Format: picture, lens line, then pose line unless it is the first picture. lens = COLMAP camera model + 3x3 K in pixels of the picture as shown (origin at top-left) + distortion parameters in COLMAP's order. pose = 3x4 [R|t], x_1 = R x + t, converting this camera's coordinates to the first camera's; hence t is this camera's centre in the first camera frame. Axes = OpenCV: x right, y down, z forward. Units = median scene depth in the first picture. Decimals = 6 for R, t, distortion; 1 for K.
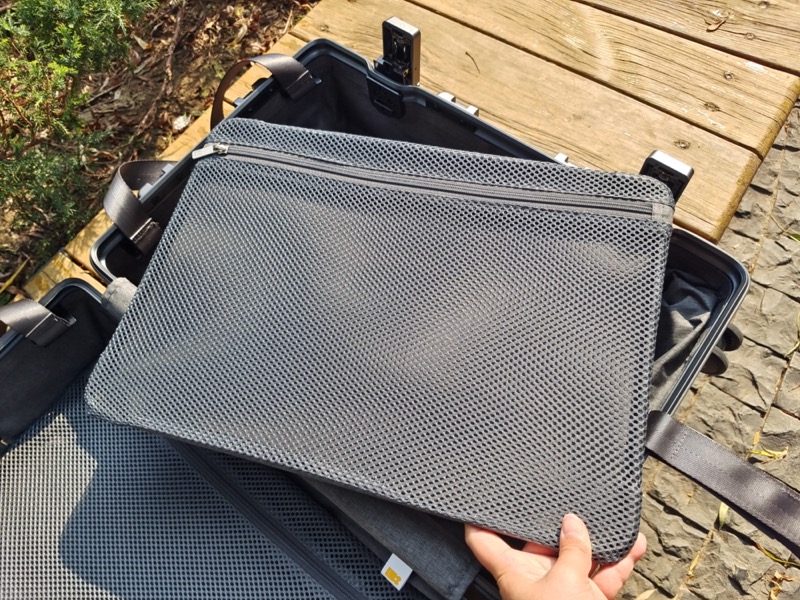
lens RADIAL K [[616.2, 0, 400.0], [0, 616.2, 300.0], [0, 0, 1]] dist [-0.068006, -0.001005]
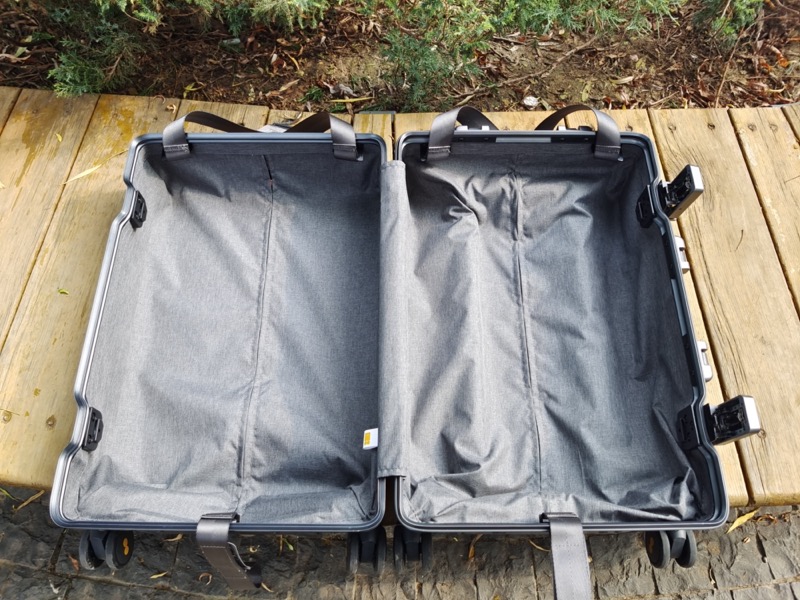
lens RADIAL K [[616.2, 0, 400.0], [0, 616.2, 300.0], [0, 0, 1]] dist [-0.068006, -0.001005]
pose [[0.615551, 0.747260, -0.250400, 0.103573], [-0.734885, 0.659016, 0.160131, -0.035712], [0.284677, 0.085446, 0.954808, -0.262926]]
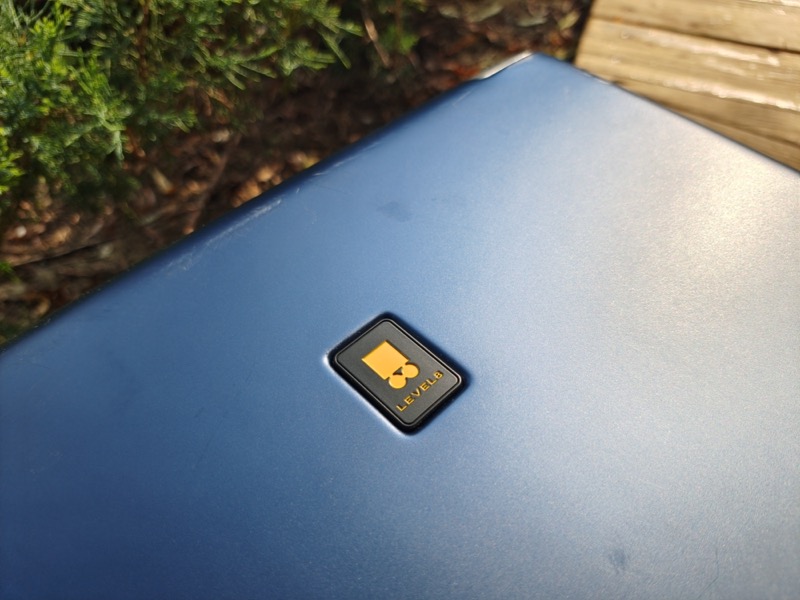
lens RADIAL K [[616.2, 0, 400.0], [0, 616.2, 300.0], [0, 0, 1]] dist [-0.068006, -0.001005]
pose [[0.988289, 0.152153, -0.011547, -0.173934], [-0.149547, 0.950758, -0.271467, -0.199251], [-0.030326, 0.270014, 0.962379, 0.466939]]
